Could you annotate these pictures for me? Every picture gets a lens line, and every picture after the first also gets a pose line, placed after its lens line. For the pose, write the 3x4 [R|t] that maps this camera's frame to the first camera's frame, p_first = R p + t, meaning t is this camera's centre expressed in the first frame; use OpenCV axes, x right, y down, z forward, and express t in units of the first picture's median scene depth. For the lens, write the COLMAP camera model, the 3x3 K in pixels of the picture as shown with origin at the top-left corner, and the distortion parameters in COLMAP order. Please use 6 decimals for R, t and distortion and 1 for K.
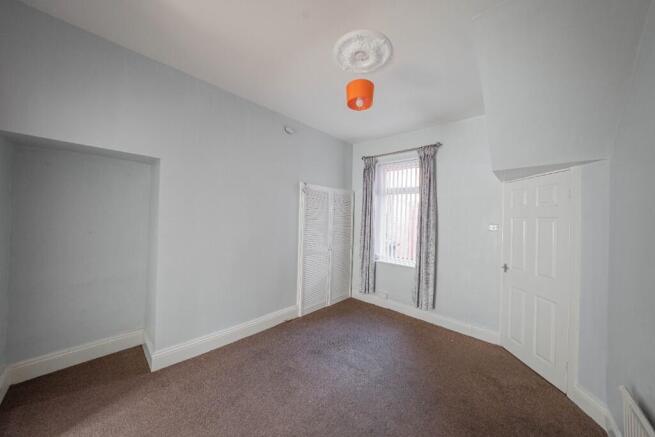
lens RADIAL K [[222.4, 0, 326.8], [0, 222.4, 215.1], [0, 0, 1]] dist [-0.016253, 0.000057]
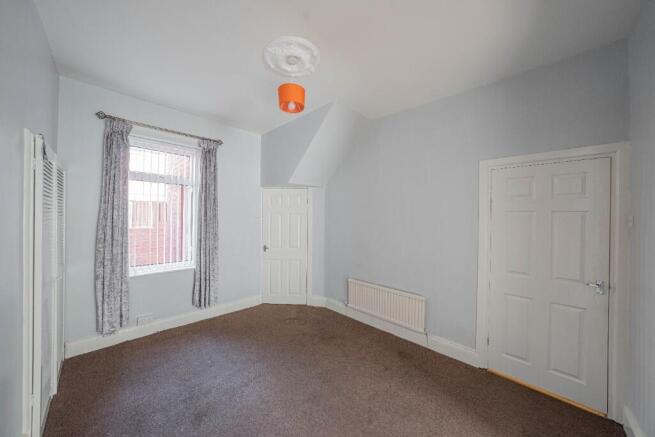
lens RADIAL K [[222.4, 0, 326.7], [0, 222.4, 216.6], [0, 0, 1]] dist [-0.016253, 0.000057]
pose [[0.053219, -0.038328, 0.997847, -0.475711], [-0.025019, 0.998898, 0.039703, -0.025330], [-0.998269, -0.027078, 0.052202, 0.416584]]
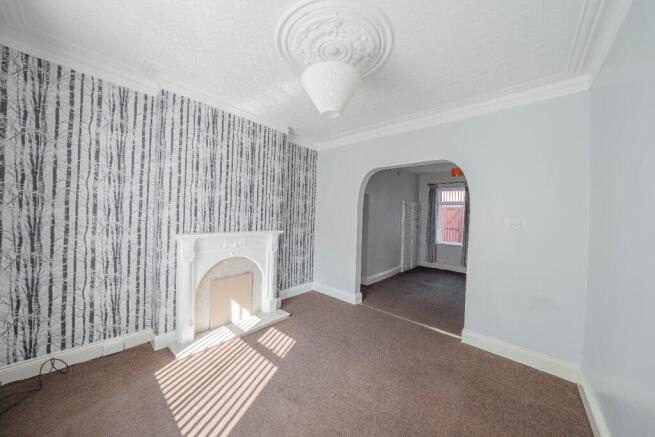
lens RADIAL K [[222.4, 0, 329.9], [0, 222.4, 218.4], [0, 0, 1]] dist [-0.016253, 0.000057]
pose [[0.999889, -0.004244, 0.014296, -0.747942], [0.003867, 0.999646, 0.026324, -0.050246], [-0.014403, -0.026265, 0.999551, -0.857192]]
